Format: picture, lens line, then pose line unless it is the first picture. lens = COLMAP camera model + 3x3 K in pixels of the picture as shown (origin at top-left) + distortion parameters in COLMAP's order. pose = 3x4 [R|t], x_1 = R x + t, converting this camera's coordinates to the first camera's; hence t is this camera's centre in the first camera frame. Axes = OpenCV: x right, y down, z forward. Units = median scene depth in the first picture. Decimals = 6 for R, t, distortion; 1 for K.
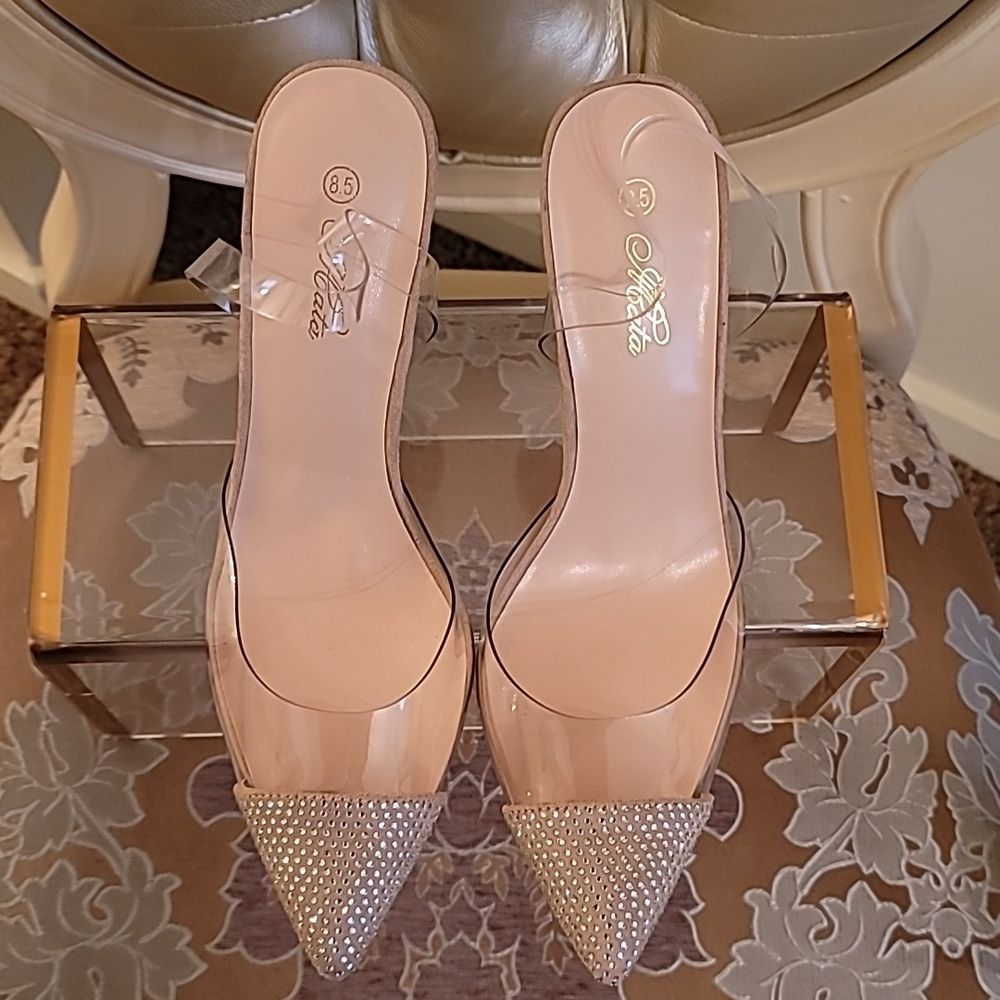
lens RADIAL K [[1517.4, 0, 483.7], [0, 1517.4, 500.1], [0, 0, 1]] dist [0.081830, -0.148662]
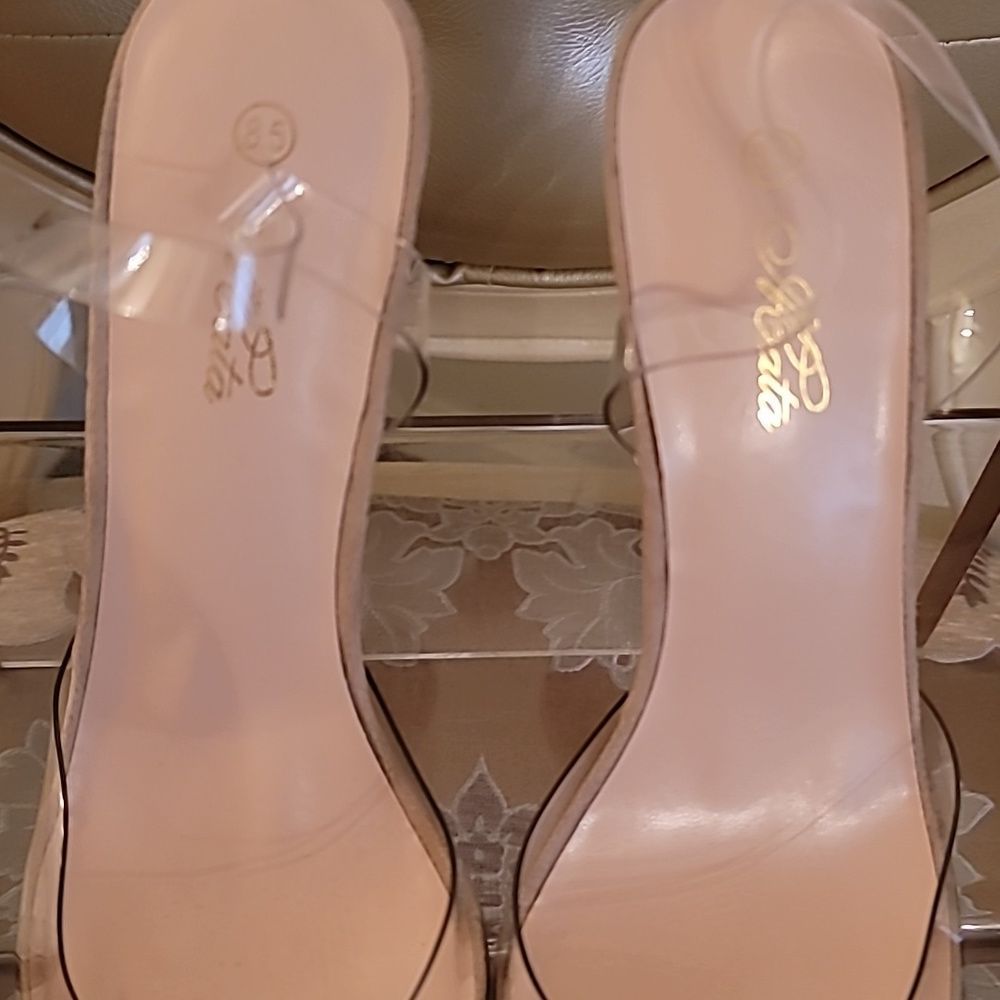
lens RADIAL K [[1517.4, 0, 483.7], [0, 1517.4, 500.1], [0, 0, 1]] dist [0.081830, -0.148662]
pose [[0.999976, -0.000588, 0.006927, -0.010307], [0.002034, 0.977589, -0.210511, 0.040858], [-0.006648, 0.210520, 0.977567, 0.346409]]
